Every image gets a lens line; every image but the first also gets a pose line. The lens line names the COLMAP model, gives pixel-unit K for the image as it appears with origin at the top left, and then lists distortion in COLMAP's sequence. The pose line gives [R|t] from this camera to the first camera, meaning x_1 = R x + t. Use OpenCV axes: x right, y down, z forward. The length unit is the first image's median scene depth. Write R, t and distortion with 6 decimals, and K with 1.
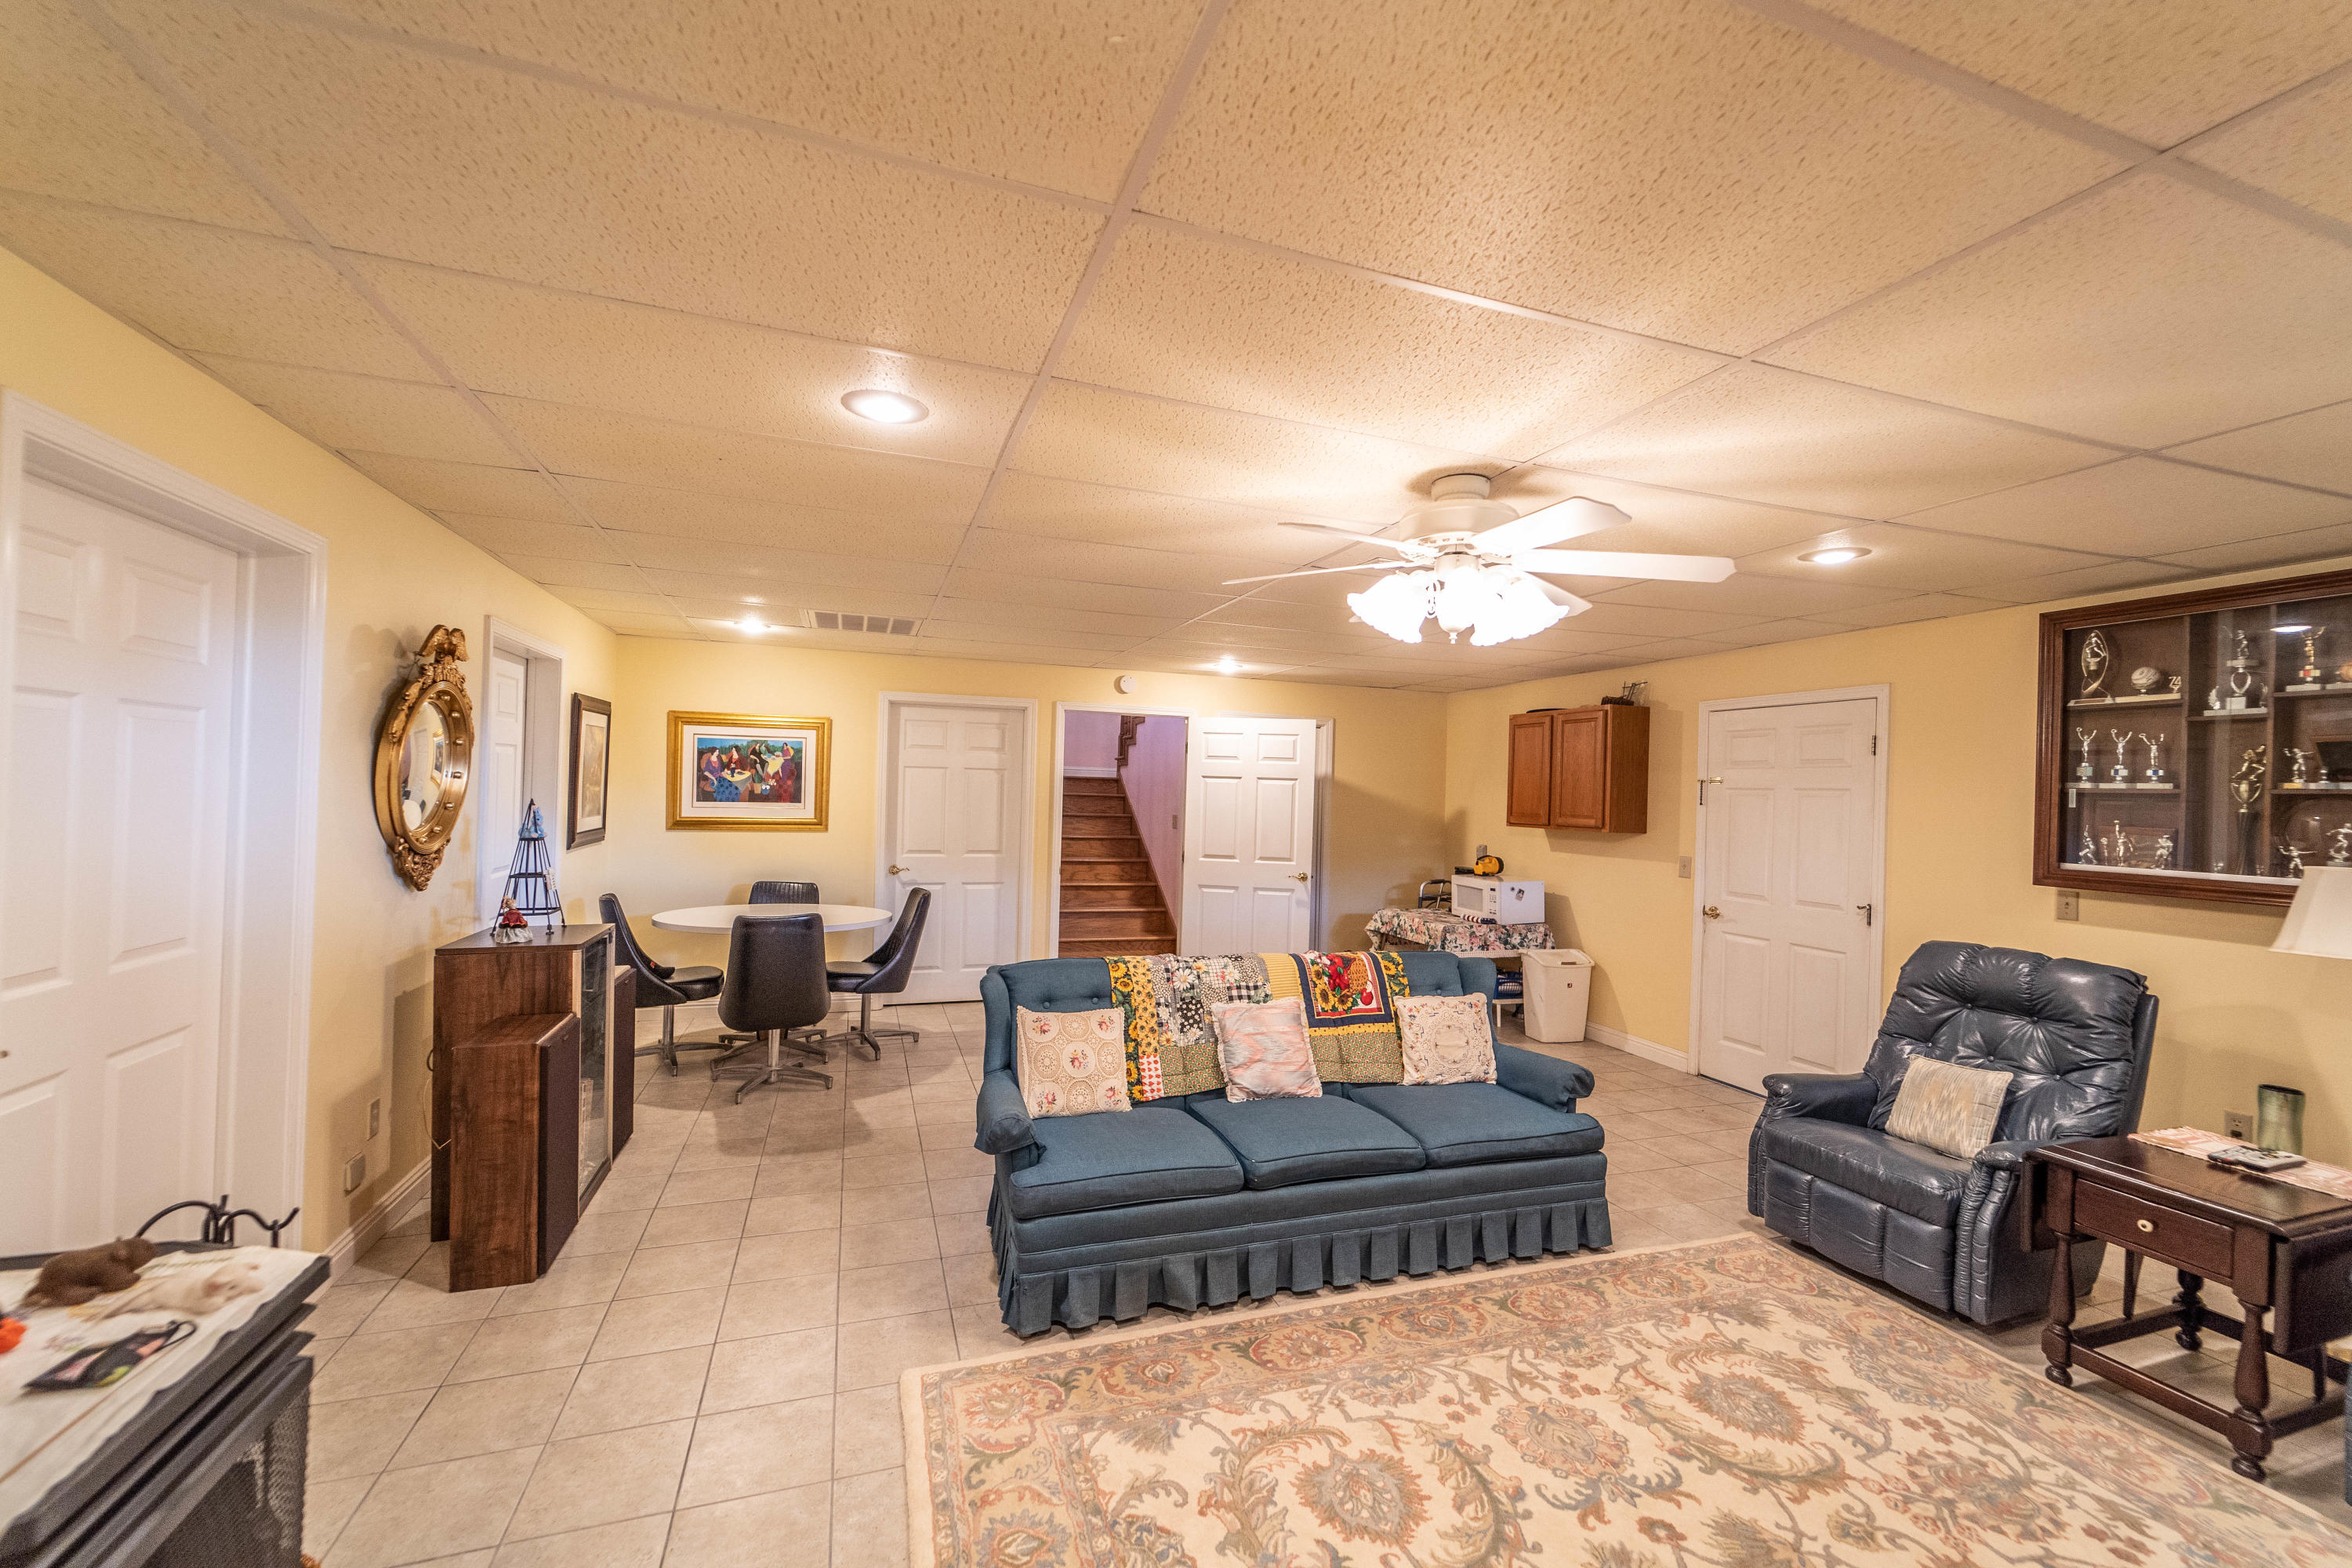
lens RADIAL K [[941.8, 0, 1171.5], [0, 941.8, 790.6], [0, 0, 1]] dist [0.000357, 0.000031]
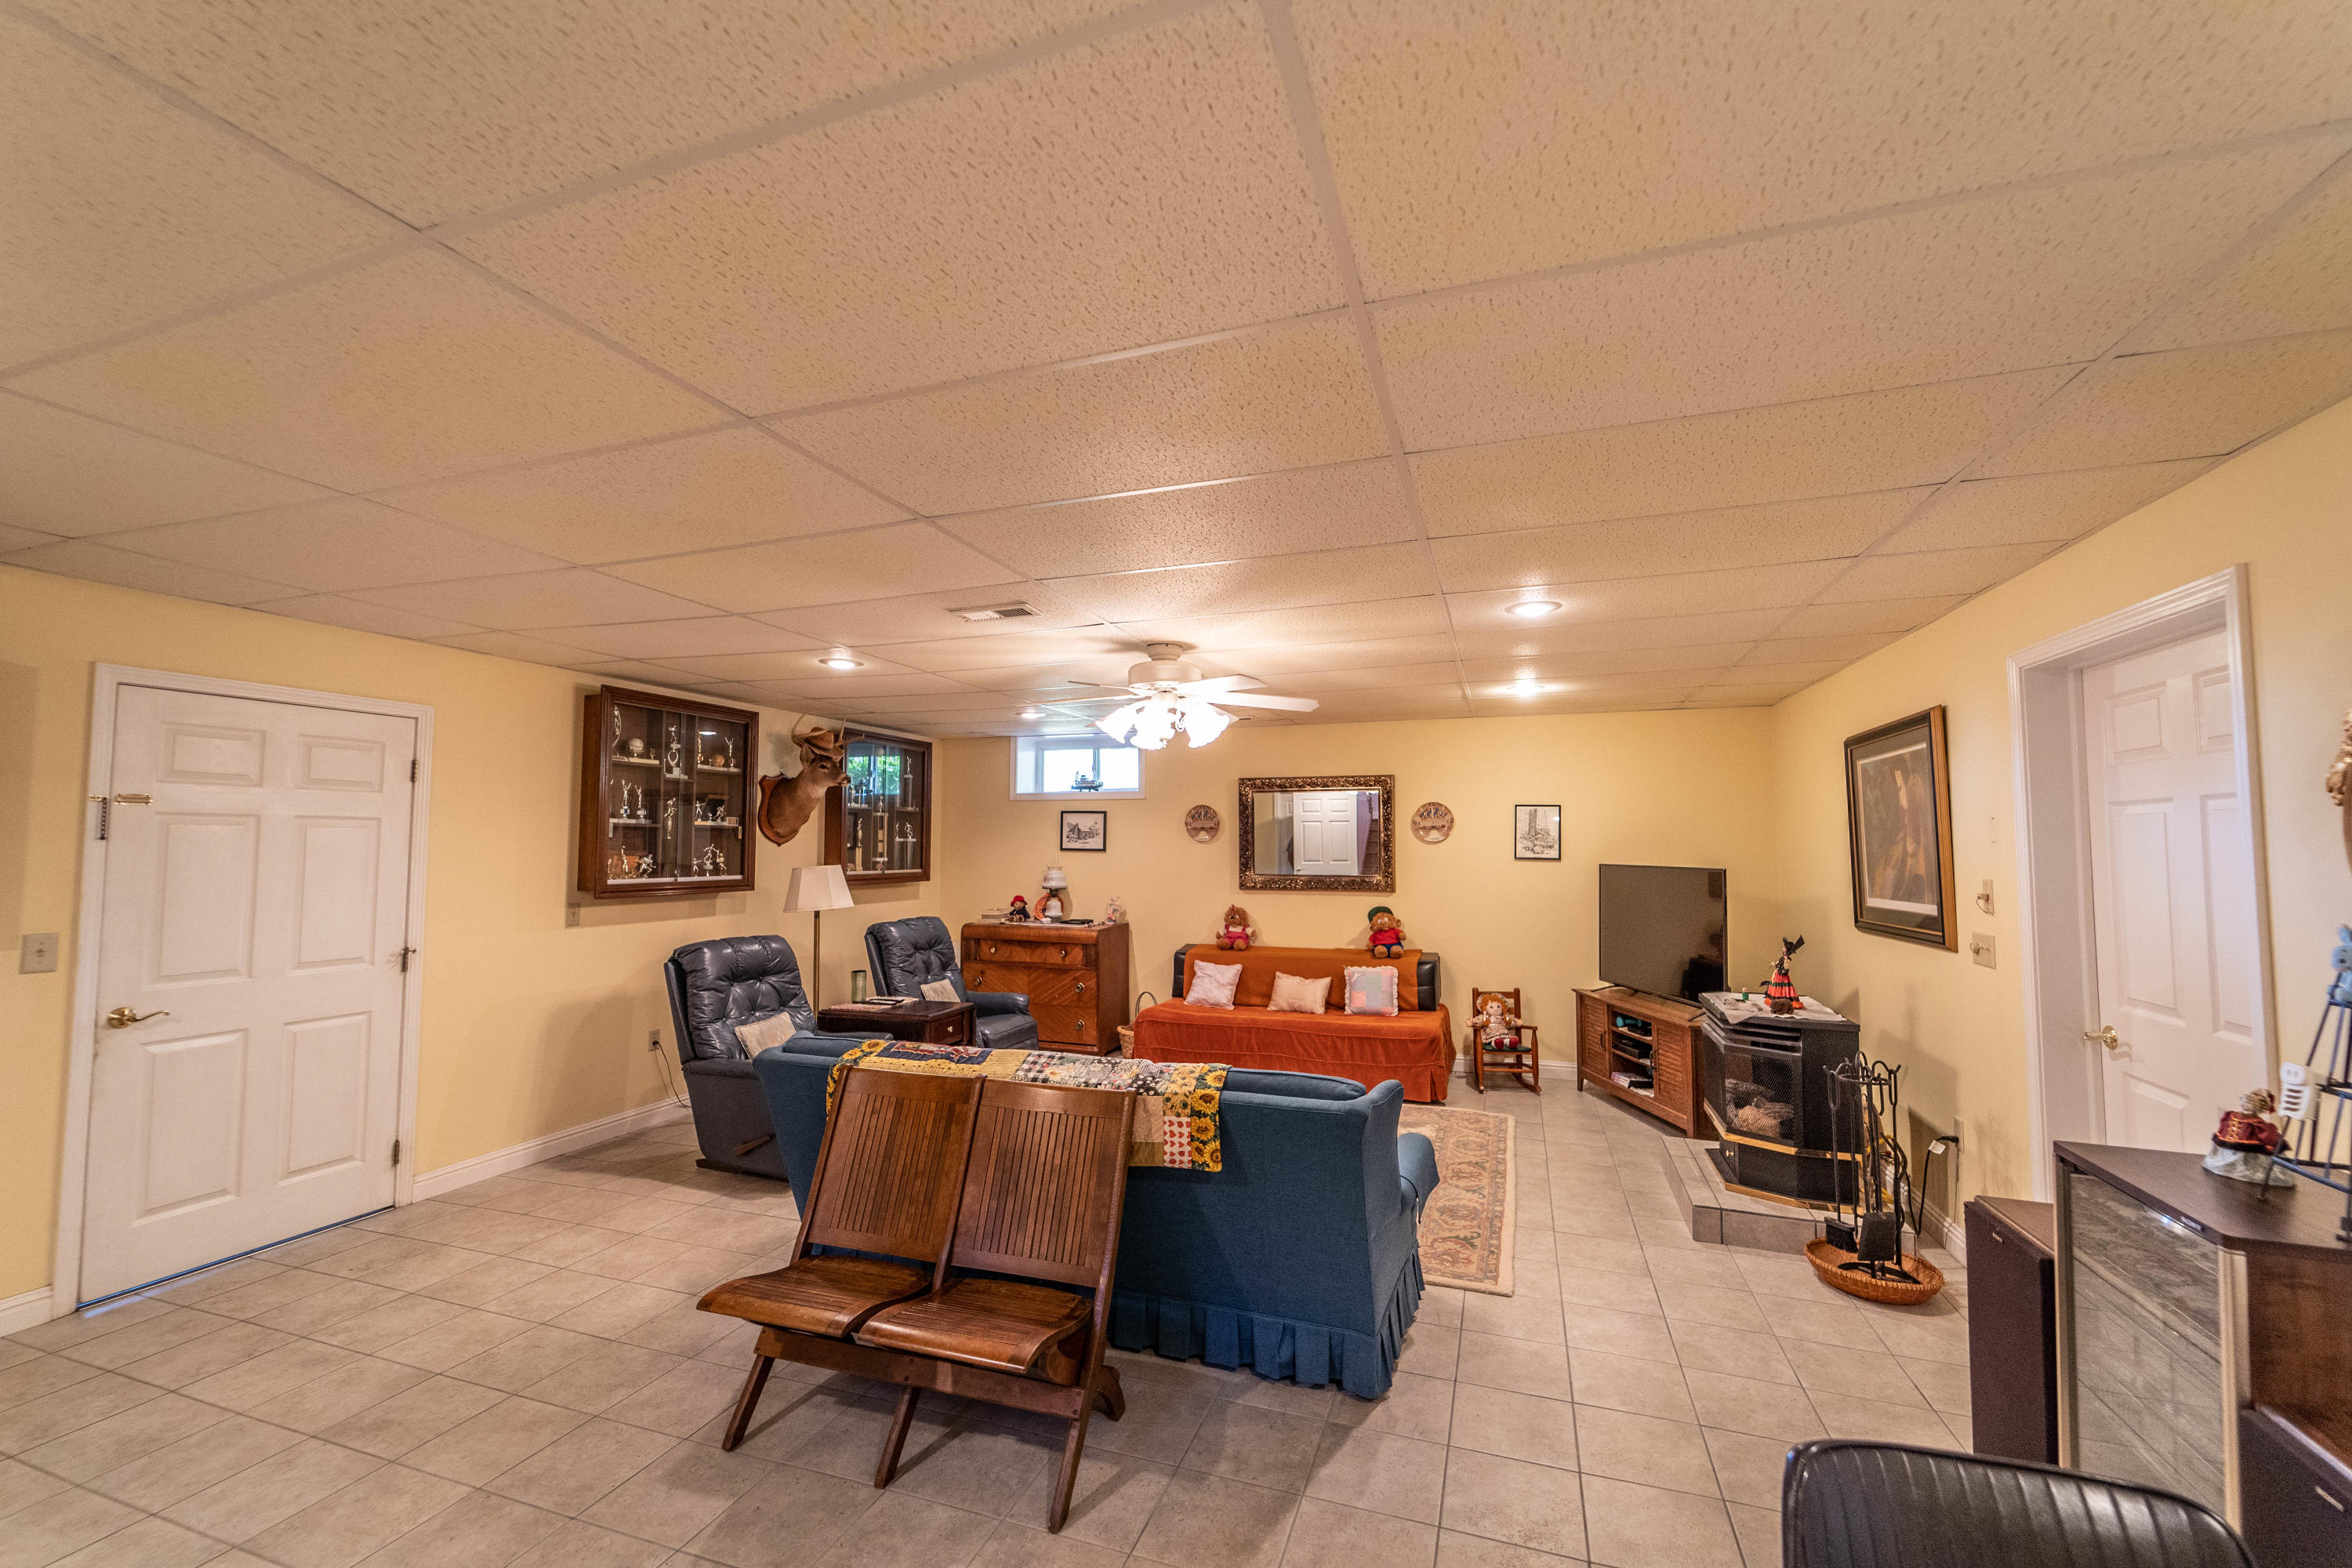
lens RADIAL K [[941.8, 0, 1178.1], [0, 941.8, 791.0], [0, 0, 1]] dist [0.000357, 0.000031]
pose [[-0.786094, 0.004657, 0.618090, -0.397709], [-0.028067, 0.998671, -0.043221, -0.010285], [-0.617470, -0.051323, -0.784918, 1.269027]]
